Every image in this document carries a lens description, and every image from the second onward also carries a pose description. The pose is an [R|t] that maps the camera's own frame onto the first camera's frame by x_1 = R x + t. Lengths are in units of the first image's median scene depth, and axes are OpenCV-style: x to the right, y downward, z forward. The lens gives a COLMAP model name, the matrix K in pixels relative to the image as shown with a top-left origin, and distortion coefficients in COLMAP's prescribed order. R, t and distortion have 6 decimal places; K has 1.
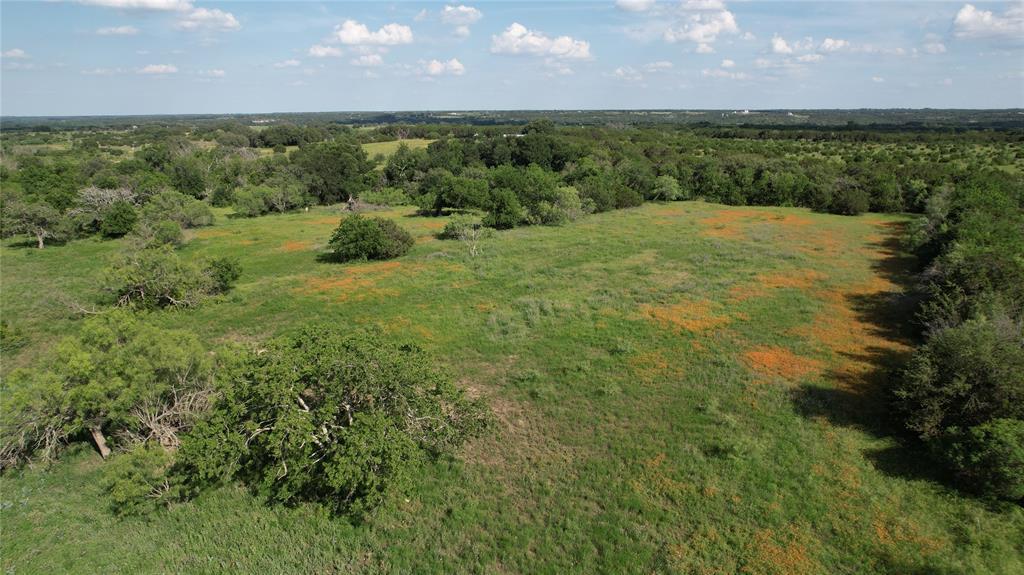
lens RADIAL K [[647.7, 0, 515.7], [0, 647.7, 297.3], [0, 0, 1]] dist [-0.071849, 0.062127]
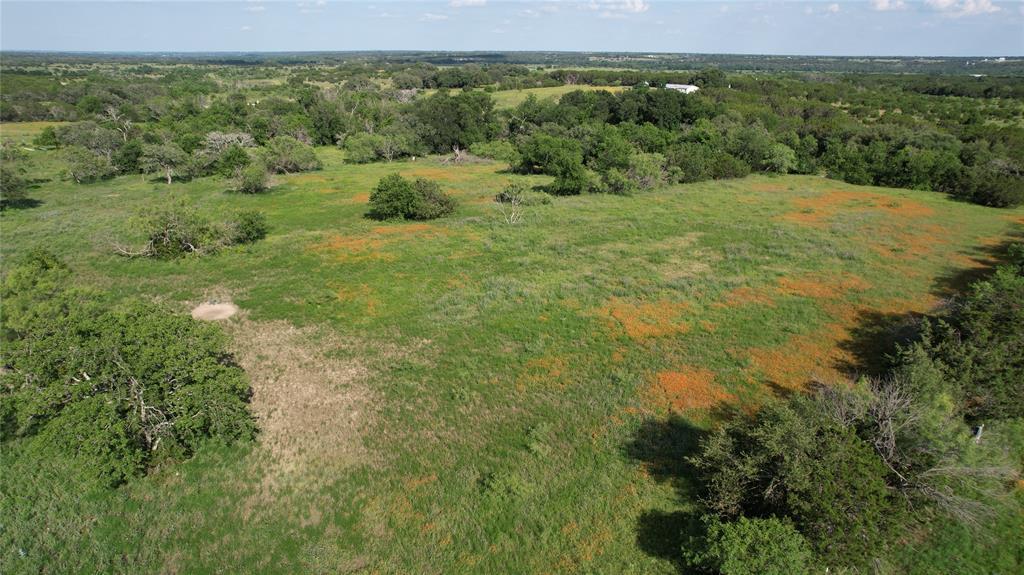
lens RADIAL K [[647.7, 0, 515.7], [0, 647.7, 297.3], [0, 0, 1]] dist [-0.071849, 0.062127]
pose [[0.958381, 0.113104, -0.262131, 0.143009], [-0.090932, 0.991290, 0.095263, -0.031288], [0.270622, -0.067462, 0.960319, 0.030735]]
